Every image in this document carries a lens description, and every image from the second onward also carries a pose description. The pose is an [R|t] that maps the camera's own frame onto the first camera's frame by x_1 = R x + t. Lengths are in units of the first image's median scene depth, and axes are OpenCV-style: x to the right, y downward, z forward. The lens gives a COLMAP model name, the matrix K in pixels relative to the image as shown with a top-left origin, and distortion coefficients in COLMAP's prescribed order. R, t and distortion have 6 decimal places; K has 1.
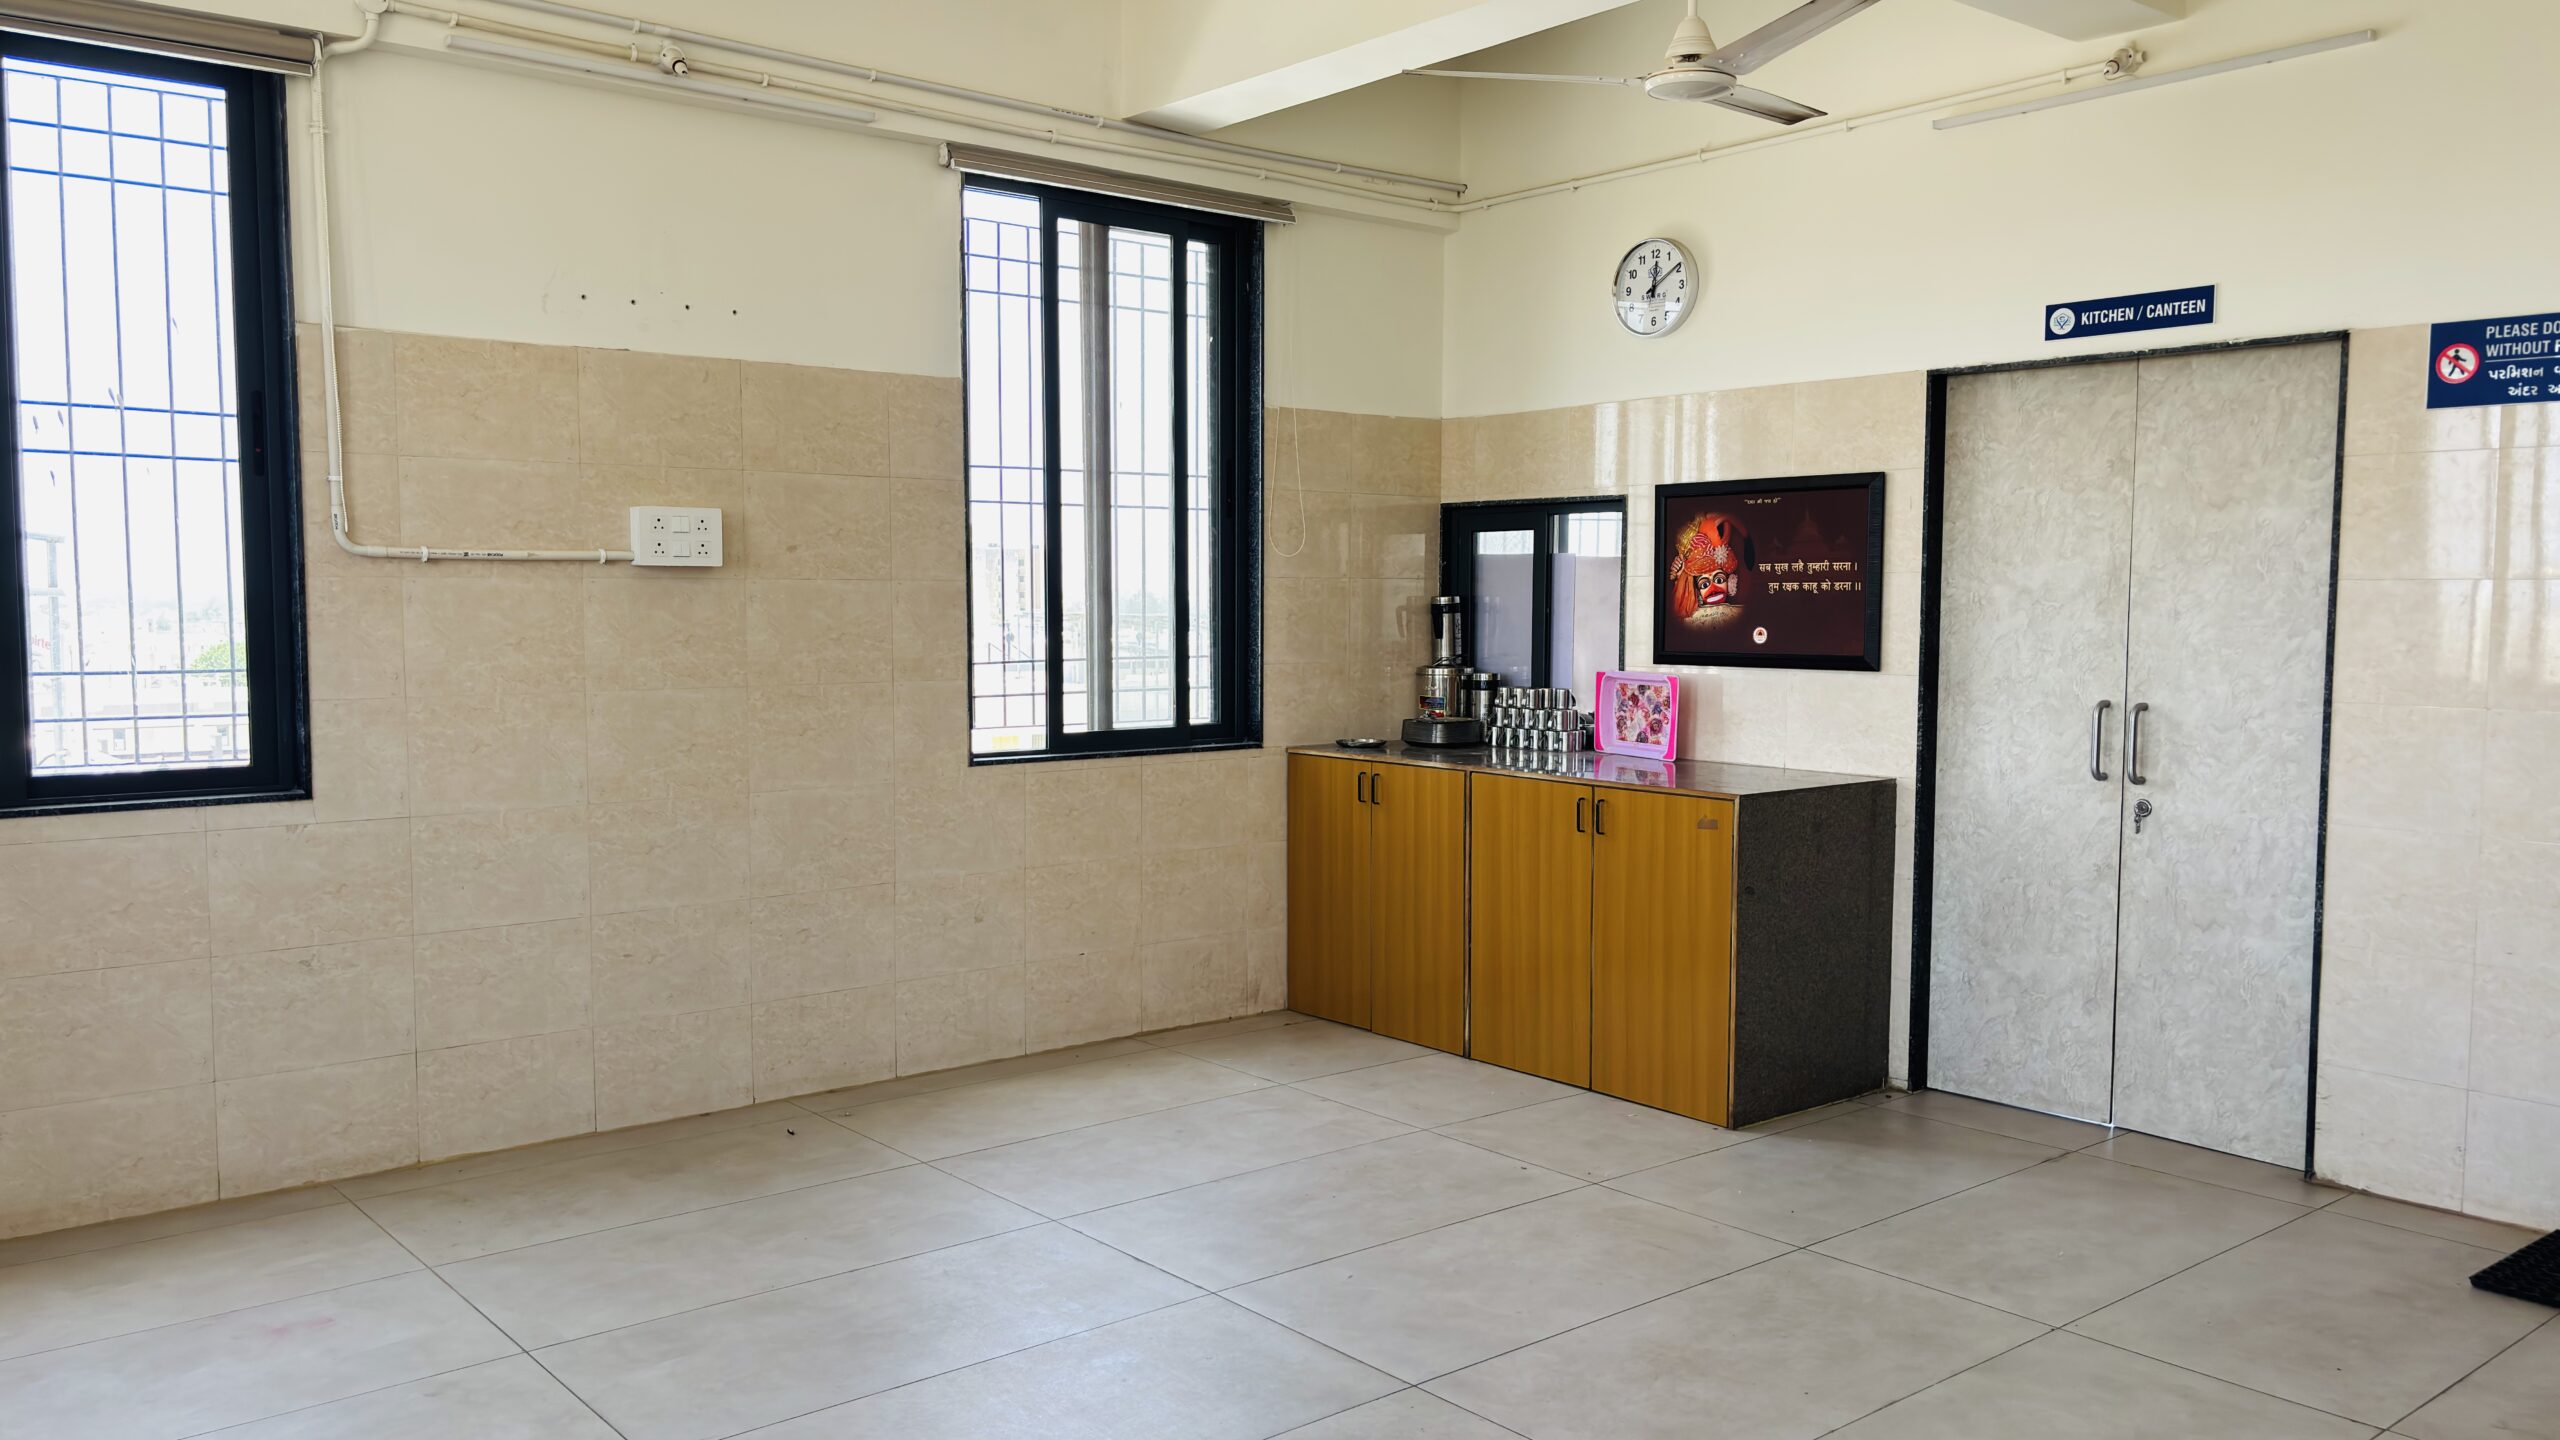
lens RADIAL K [[1932.2, 0, 1285.1], [0, 1932.2, 729.1], [0, 0, 1]] dist [0.024184, 0.002839]
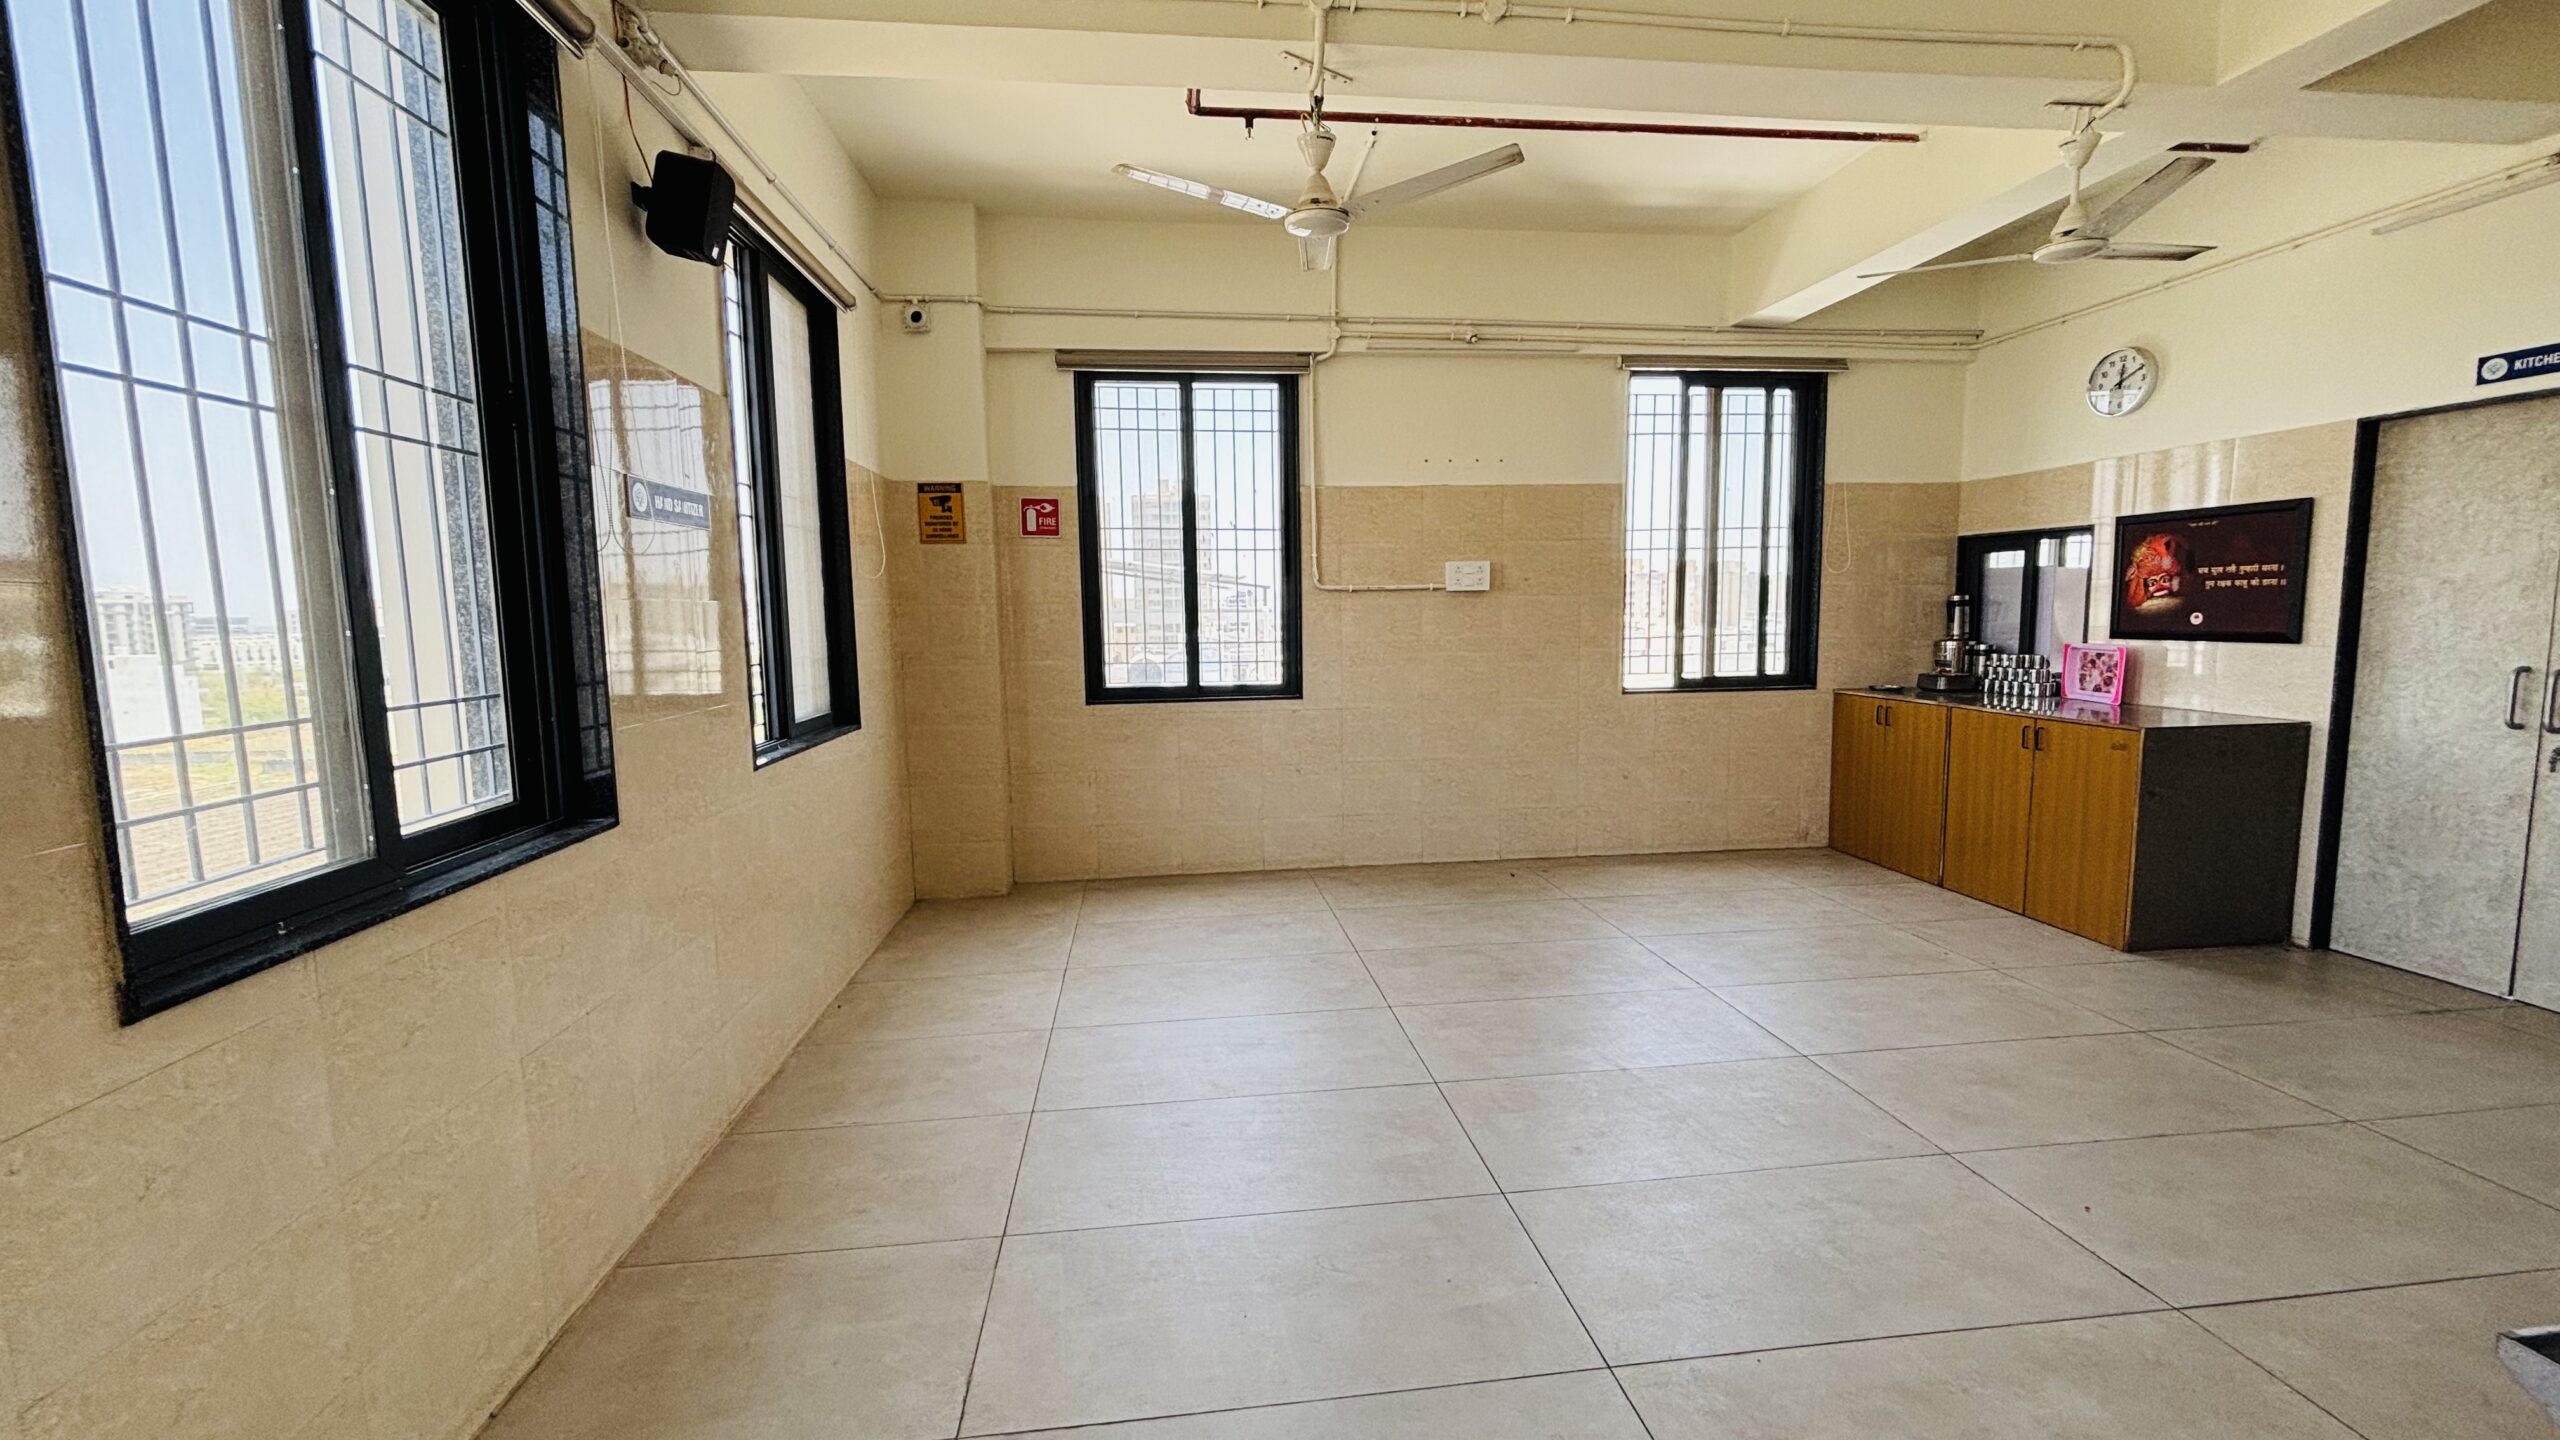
lens RADIAL K [[1029.2, 0, 1276.8], [0, 1029.2, 715.3], [0, 0, 1]] dist [0.003001, -0.003332]
pose [[0.837709, 0.039401, -0.544693, 0.099885], [-0.019402, 0.998912, 0.042417, 0.004189], [0.545772, -0.024965, 0.837562, -0.008454]]
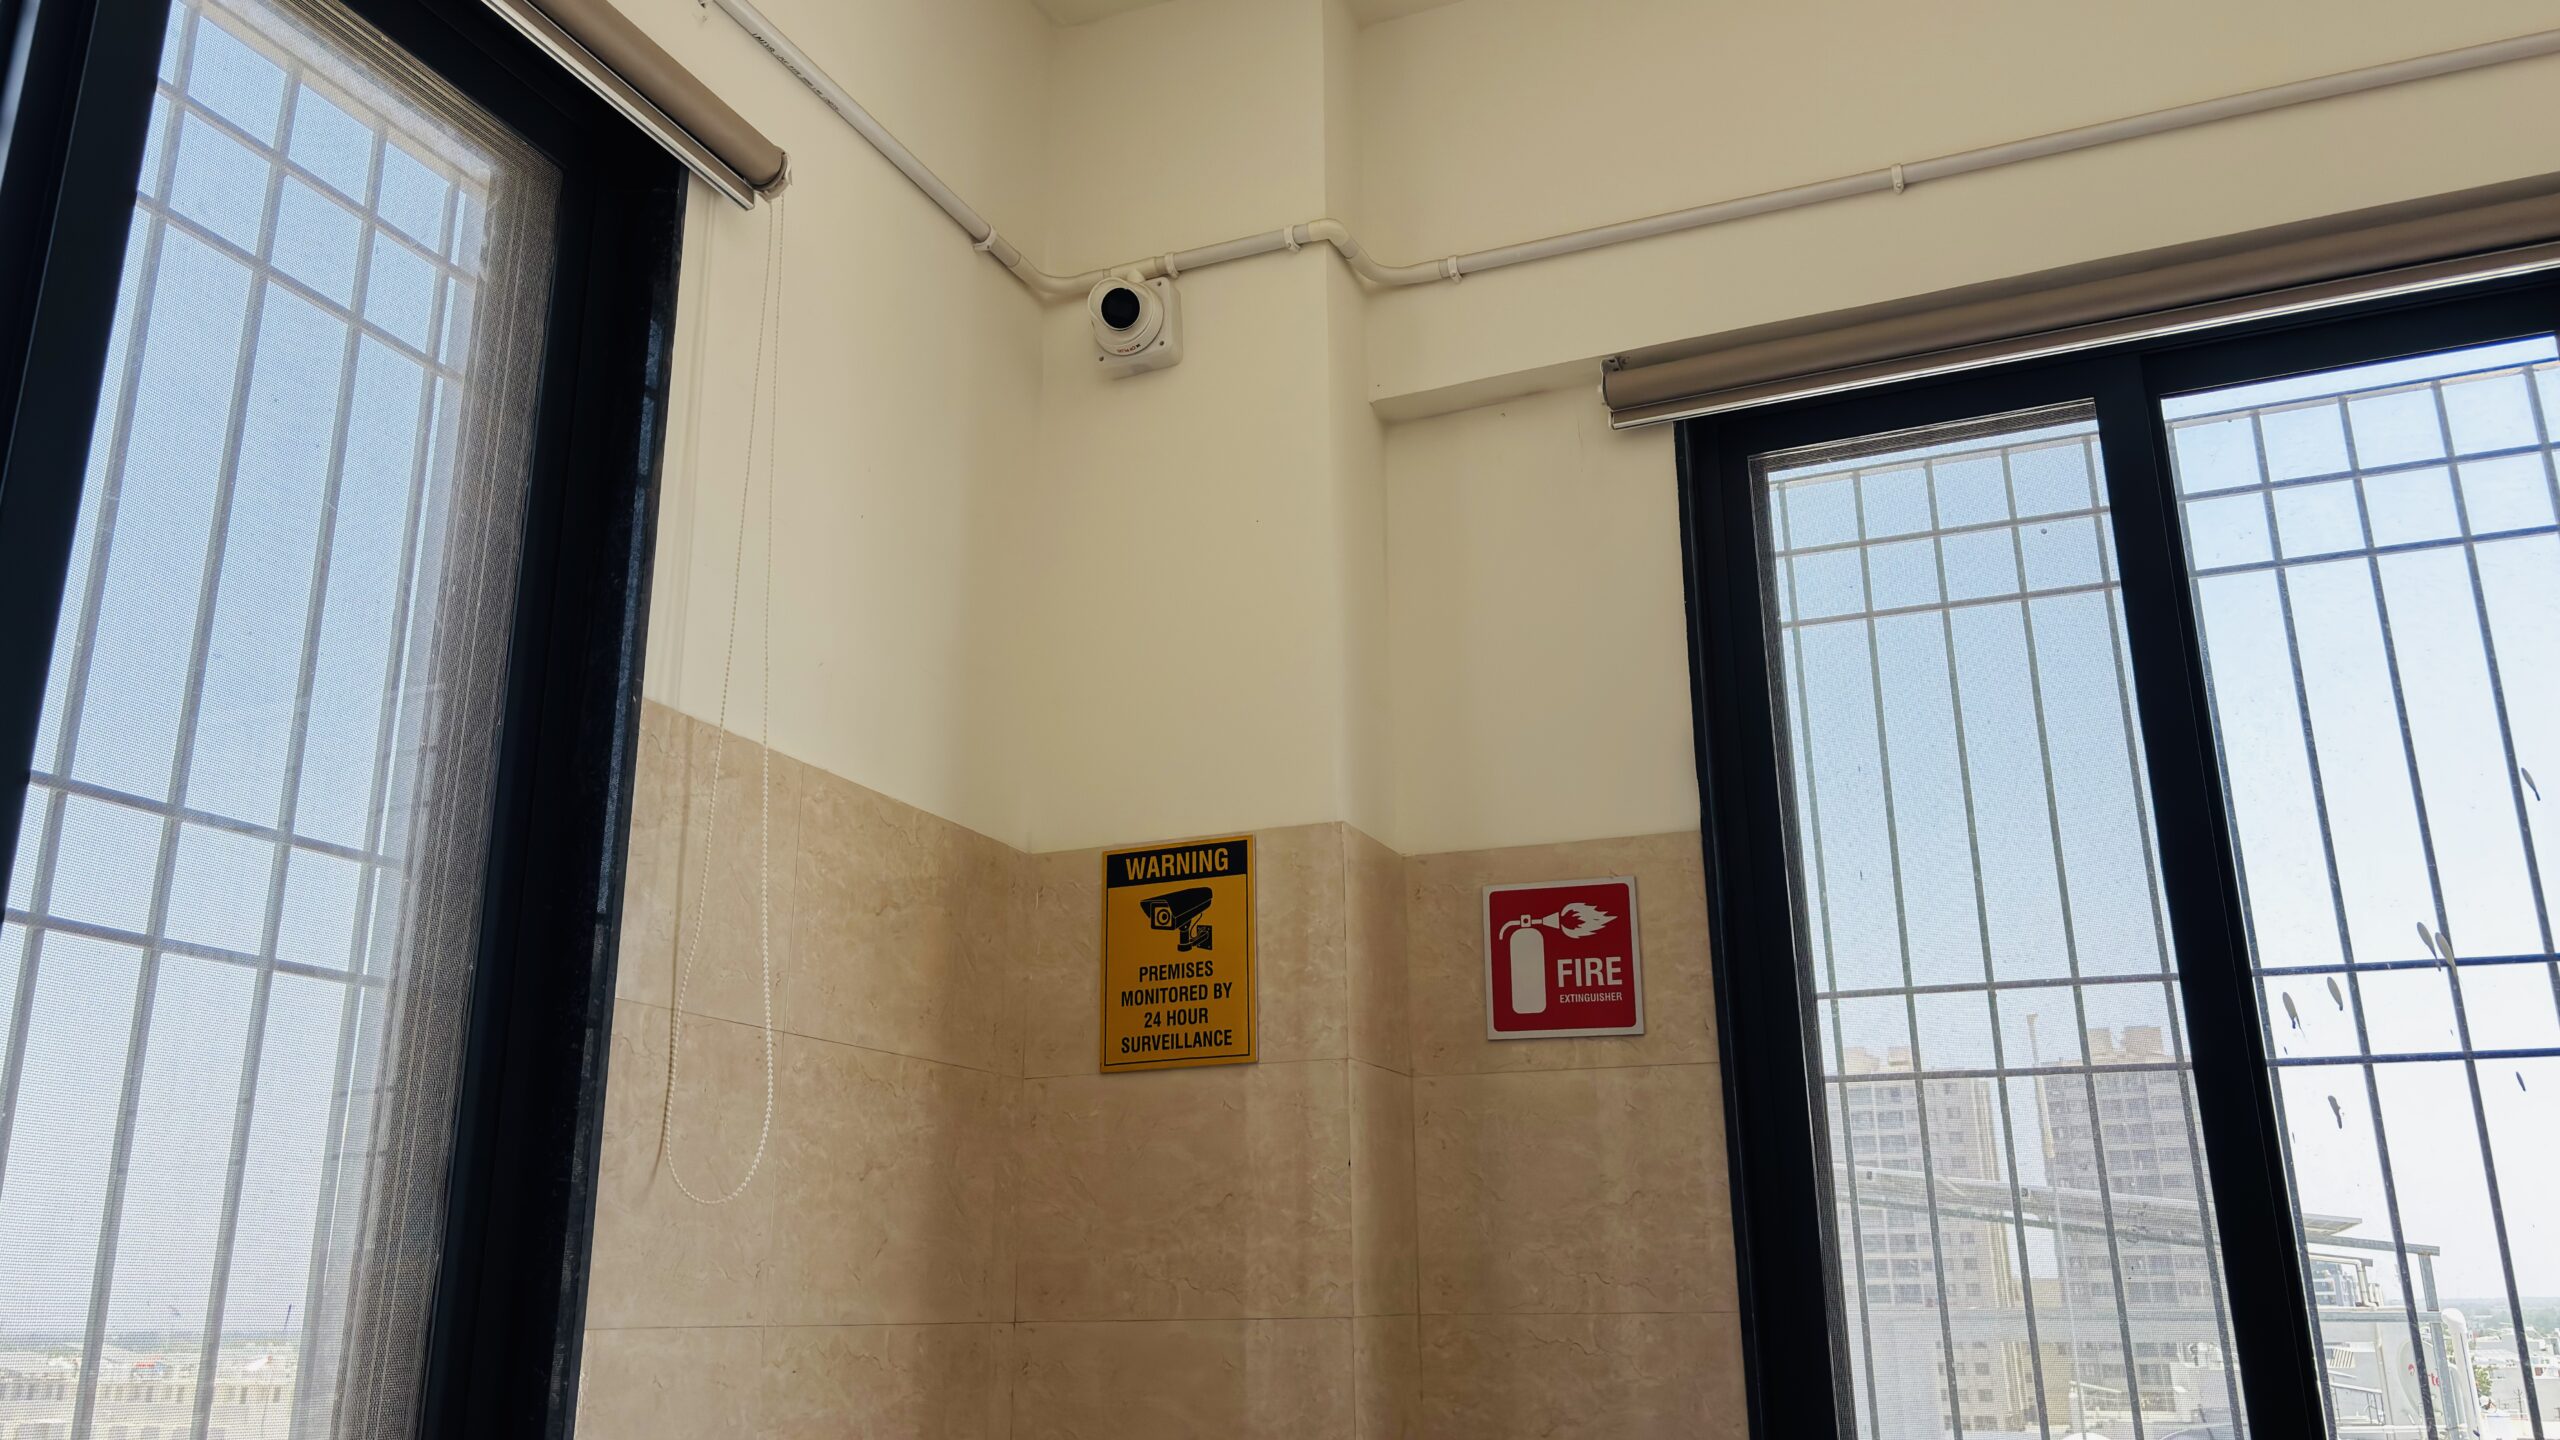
lens RADIAL K [[1931.1, 0, 1271.1], [0, 1931.1, 723.4], [0, 0, 1]] dist [0.018417, -0.002905]
pose [[0.460292, -0.264520, -0.847443, -0.233288], [-0.054713, 0.944311, -0.324474, -0.034411], [0.886080, 0.195719, 0.420186, 0.402713]]
